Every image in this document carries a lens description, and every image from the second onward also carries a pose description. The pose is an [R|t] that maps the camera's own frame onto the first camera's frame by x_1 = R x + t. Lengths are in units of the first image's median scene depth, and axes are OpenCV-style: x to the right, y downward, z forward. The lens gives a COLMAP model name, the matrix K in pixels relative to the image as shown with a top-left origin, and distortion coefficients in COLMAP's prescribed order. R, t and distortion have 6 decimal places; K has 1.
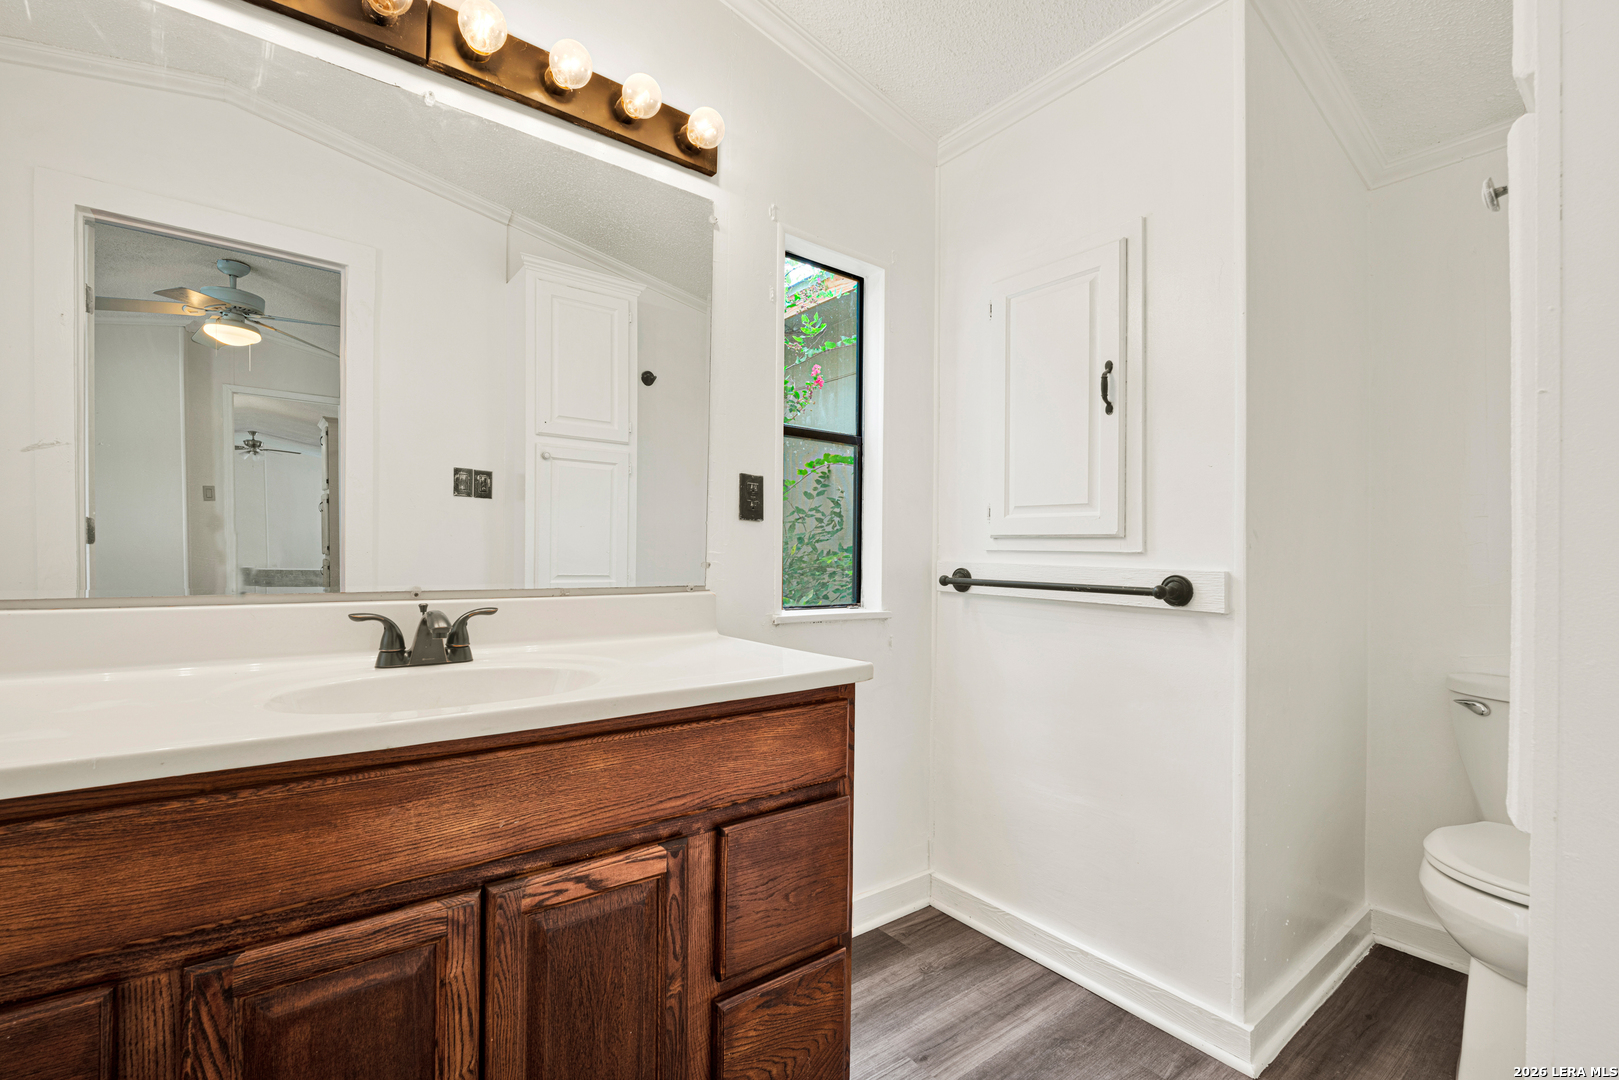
lens RADIAL K [[713.5, 0, 809.0], [0, 713.5, 538.8], [0, 0, 1]] dist [-0.005248, -0.000411]
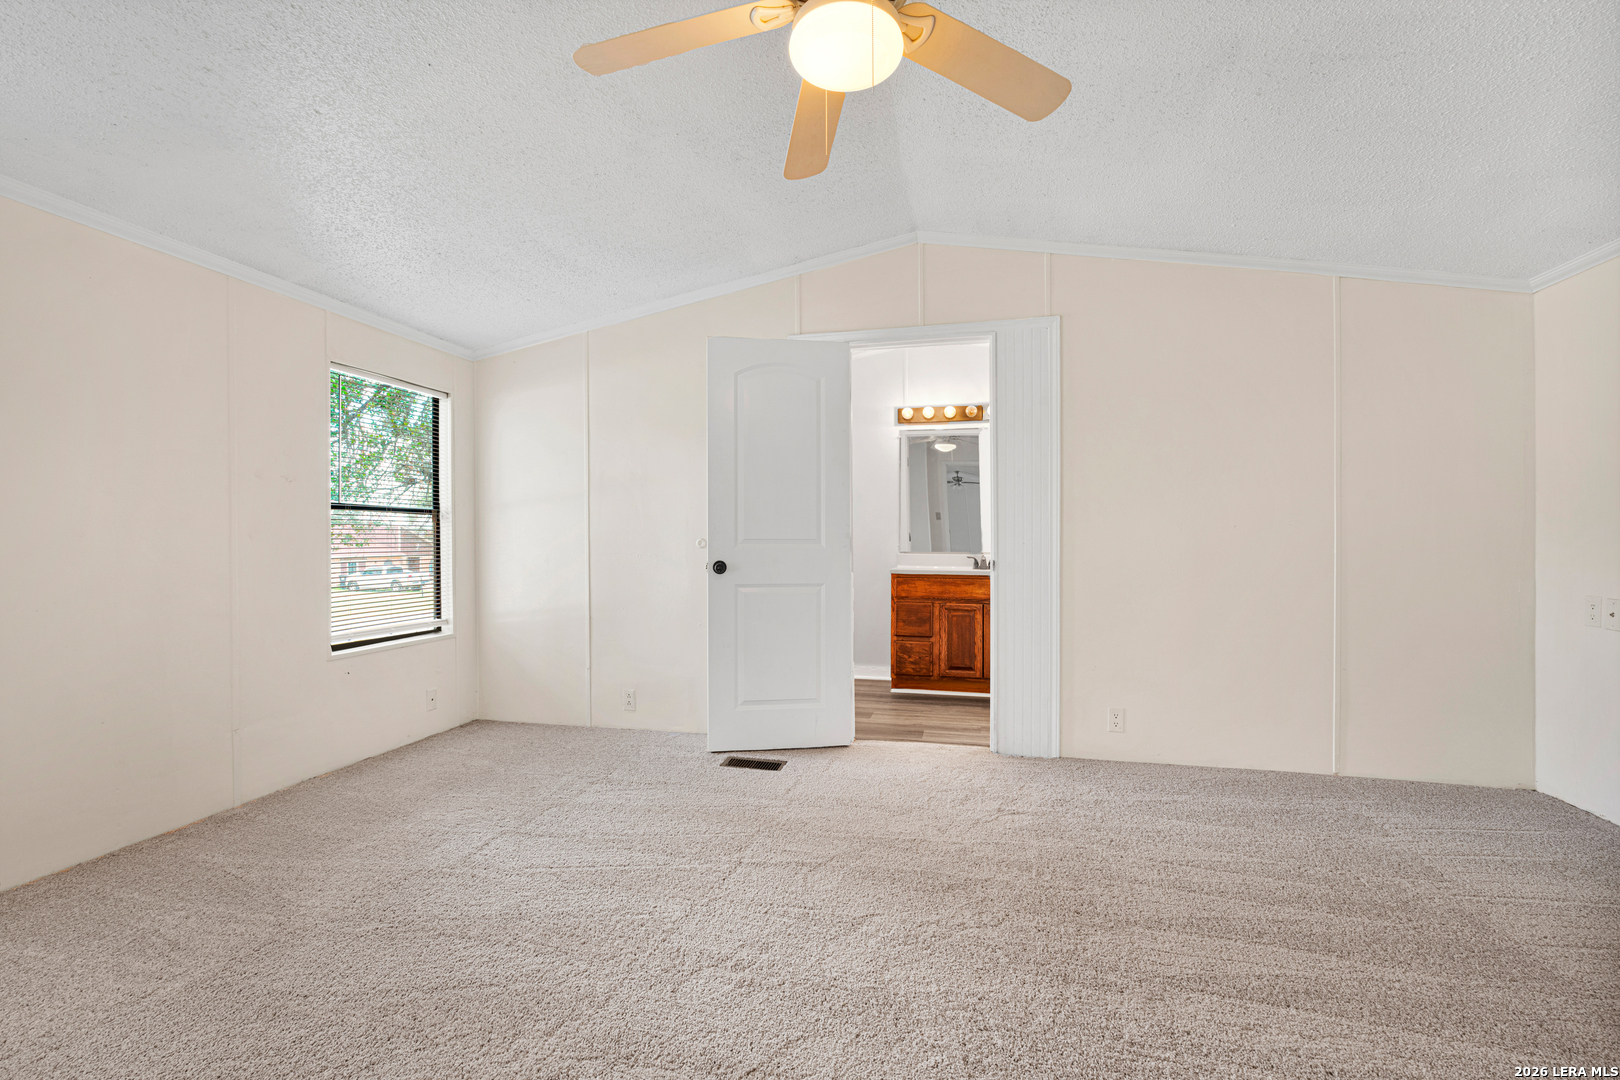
lens RADIAL K [[713.9, 0, 808.8], [0, 713.9, 539.6], [0, 0, 1]] dist [-0.005248, -0.000411]
pose [[0.638825, -0.015645, -0.769193, 0.625812], [0.024736, 0.999694, 0.000210, -0.006917], [0.768954, -0.019161, 0.639017, -0.755654]]
